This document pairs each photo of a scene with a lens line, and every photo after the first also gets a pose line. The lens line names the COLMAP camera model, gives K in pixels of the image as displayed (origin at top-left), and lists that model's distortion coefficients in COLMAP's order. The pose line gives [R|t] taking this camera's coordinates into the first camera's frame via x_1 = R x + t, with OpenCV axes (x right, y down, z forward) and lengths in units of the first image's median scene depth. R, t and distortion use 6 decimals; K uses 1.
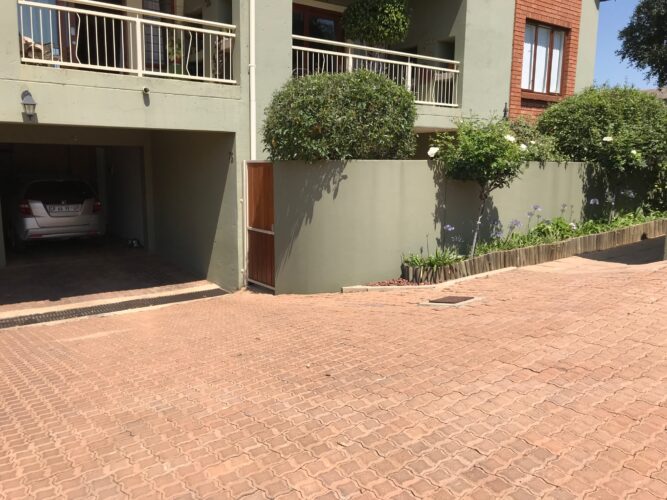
lens RADIAL K [[561.0, 0, 349.7], [0, 561.0, 249.8], [0, 0, 1]] dist [-0.015499, -0.007532]
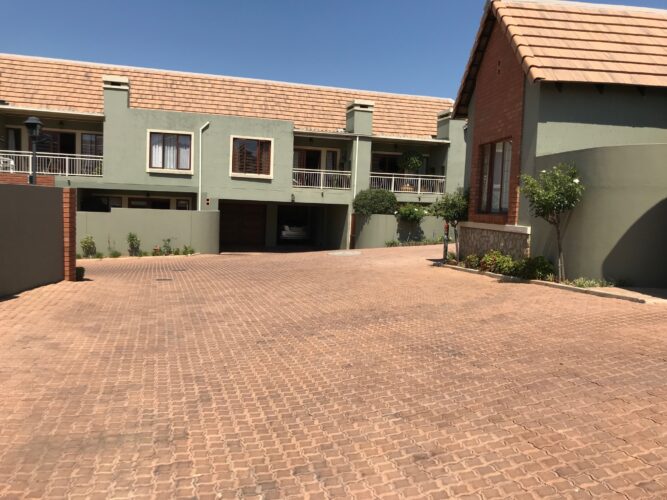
lens RADIAL K [[556.0, 0, 331.4], [0, 556.0, 248.3], [0, 0, 1]] dist [0.013129, -0.002743]
pose [[0.930355, 0.051265, -0.363057, 0.914531], [-0.085359, 0.993254, -0.078486, 0.310236], [0.356585, 0.104010, 0.928455, -2.054035]]
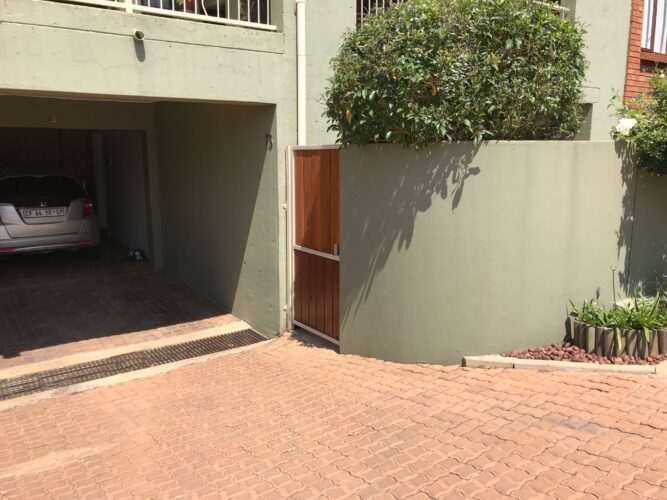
lens RADIAL K [[556.0, 0, 331.4], [0, 556.0, 248.3], [0, 0, 1]] dist [0.013129, -0.002743]
pose [[0.998598, -0.001662, -0.052904, -0.108179], [0.002610, 0.999837, 0.017860, -0.052036], [0.052866, -0.017973, 0.998440, 0.356509]]
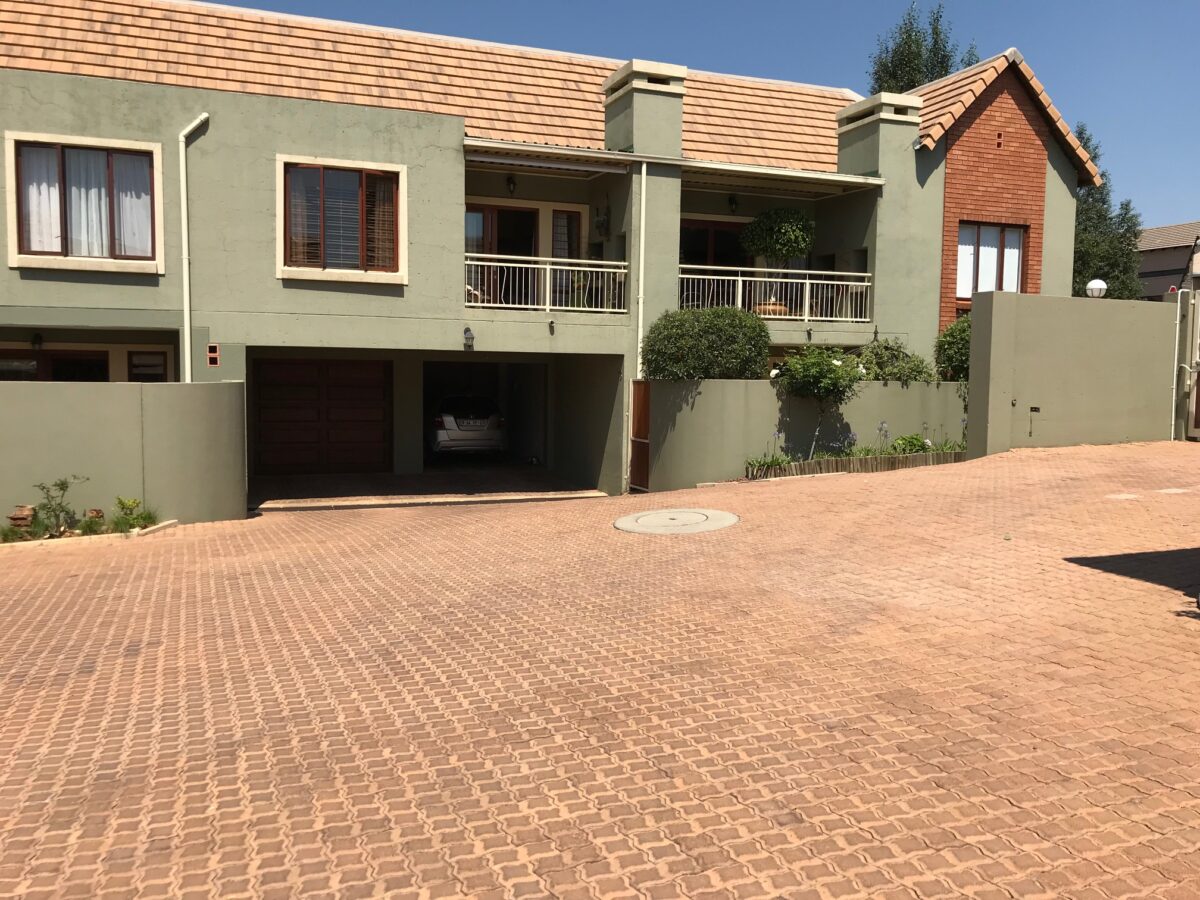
lens RADIAL K [[1000.3, 0, 596.3], [0, 1000.3, 447.0], [0, 0, 1]] dist [0.013129, -0.002743]
pose [[0.956911, 0.024288, -0.289364, 0.355914], [-0.048842, 0.995761, -0.077936, 0.147570], [0.286245, 0.088711, 0.954041, -0.999020]]
